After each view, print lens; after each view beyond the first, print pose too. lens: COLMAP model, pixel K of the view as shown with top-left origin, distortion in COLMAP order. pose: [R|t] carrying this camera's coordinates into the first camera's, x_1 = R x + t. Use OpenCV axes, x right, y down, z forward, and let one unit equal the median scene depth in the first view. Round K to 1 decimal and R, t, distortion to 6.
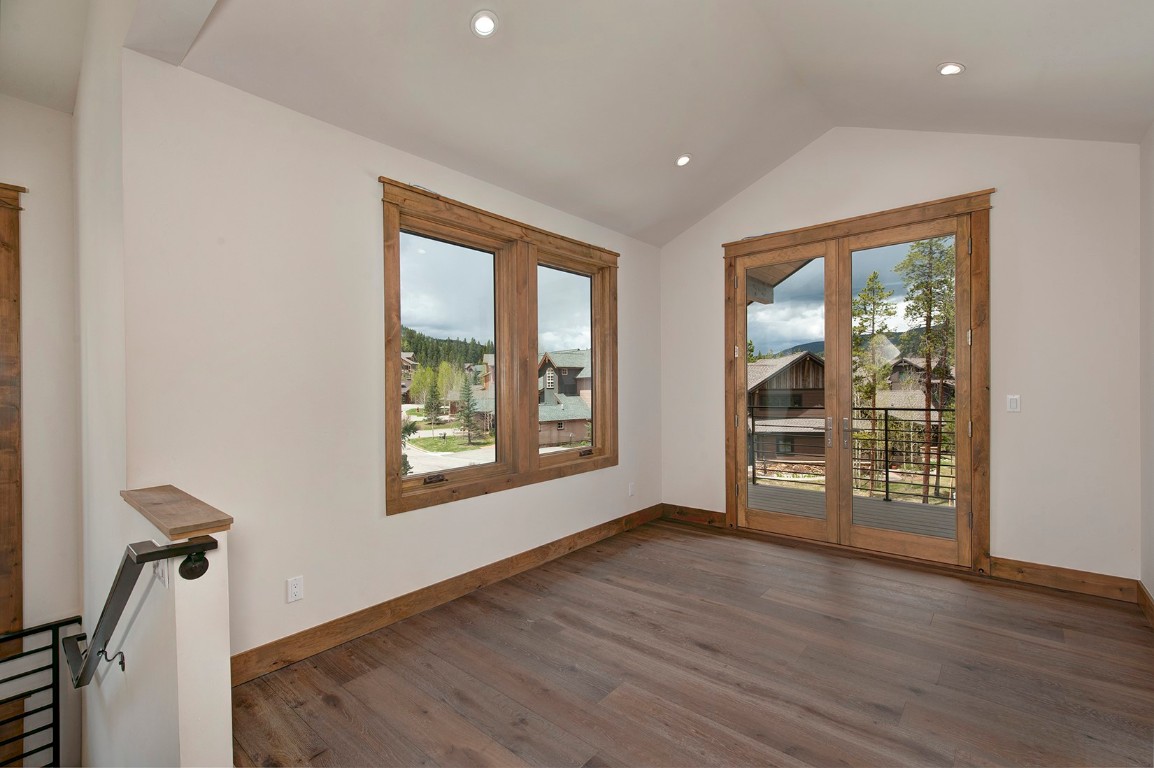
lens RADIAL K [[533.9, 0, 577.0], [0, 533.9, 384.0], [0, 0, 1]] dist [0.014843, -0.000174]
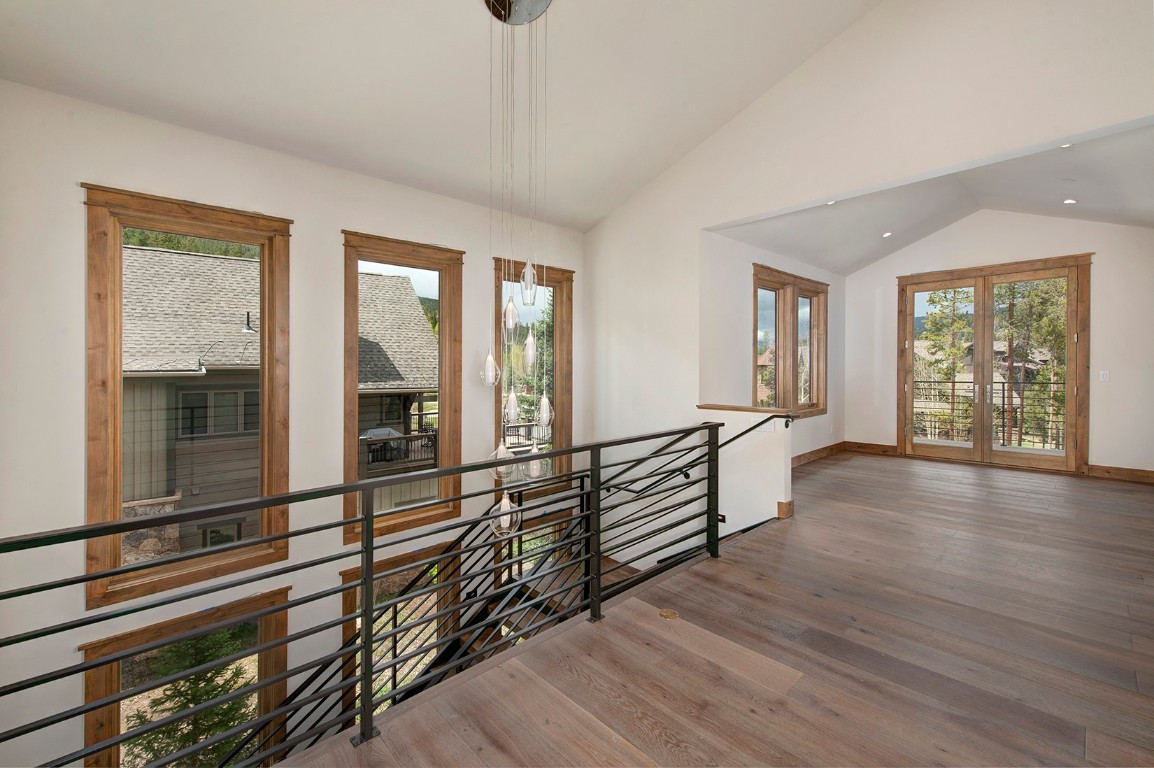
lens RADIAL K [[490.4, 0, 579.1], [0, 490.4, 367.3], [0, 0, 1]] dist [0.015775, -0.000027]
pose [[0.991820, 0.007207, -0.127444, -0.574986], [-0.006540, 0.999963, 0.005652, 0.007168], [0.127480, -0.004772, 0.991830, -0.699637]]
